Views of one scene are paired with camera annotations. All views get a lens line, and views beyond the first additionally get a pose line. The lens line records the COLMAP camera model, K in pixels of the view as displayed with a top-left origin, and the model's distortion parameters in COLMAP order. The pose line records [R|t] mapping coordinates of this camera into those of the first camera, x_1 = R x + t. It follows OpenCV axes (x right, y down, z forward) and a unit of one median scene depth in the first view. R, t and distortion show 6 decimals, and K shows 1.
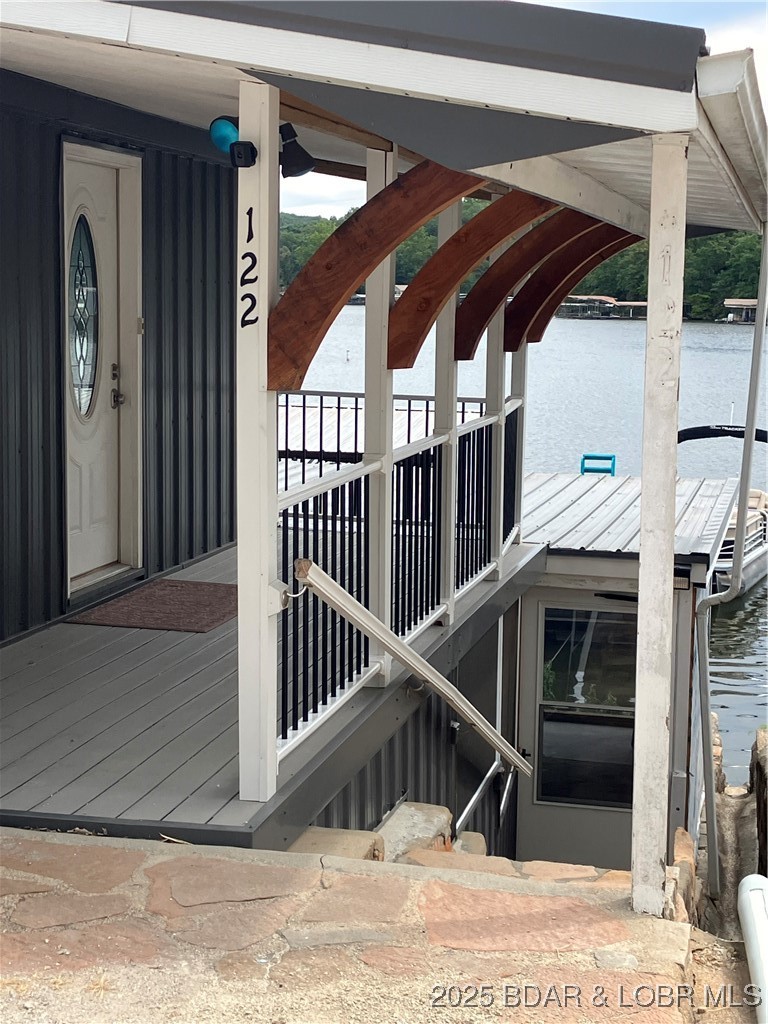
lens RADIAL K [[1840.0, 0, 384.0], [0, 1840.0, 512.0], [0, 0, 1]] dist [0.256144, -0.050848]
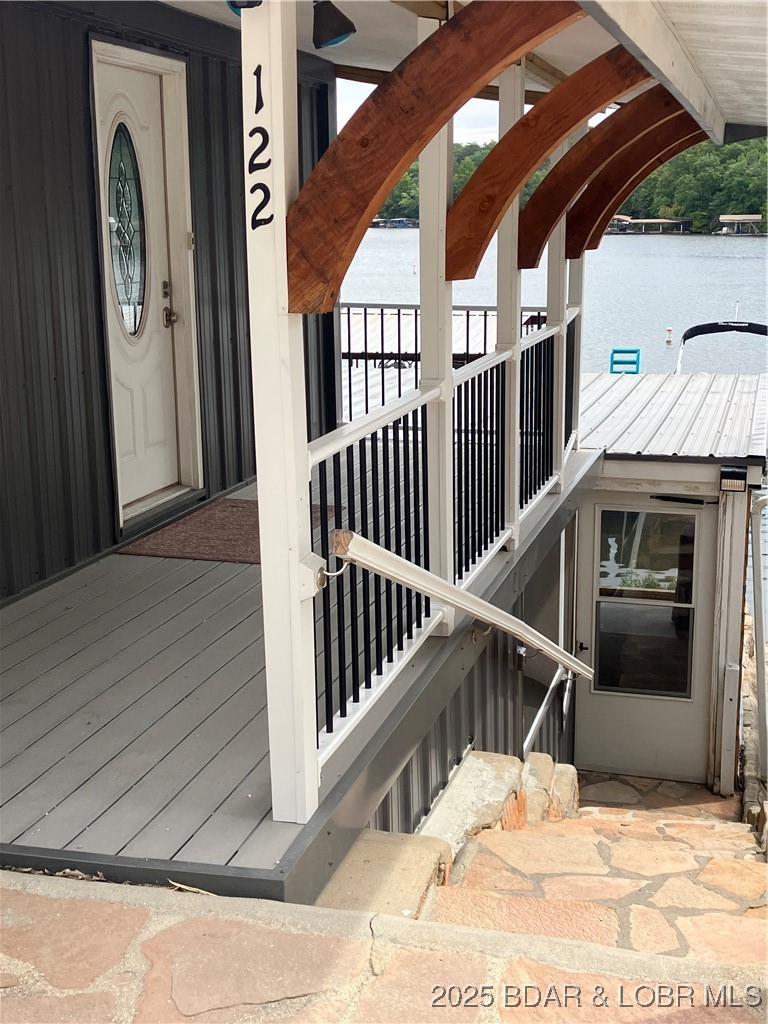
lens RADIAL K [[1323.0, 0, 401.2], [0, 1323.0, 512.0], [0, 0, 1]] dist [0.188659, -0.532785]
pose [[0.999251, -0.016891, -0.034826, 0.000843], [0.020113, 0.995336, 0.094349, -0.026282], [0.033070, -0.094979, 0.994930, 0.335494]]
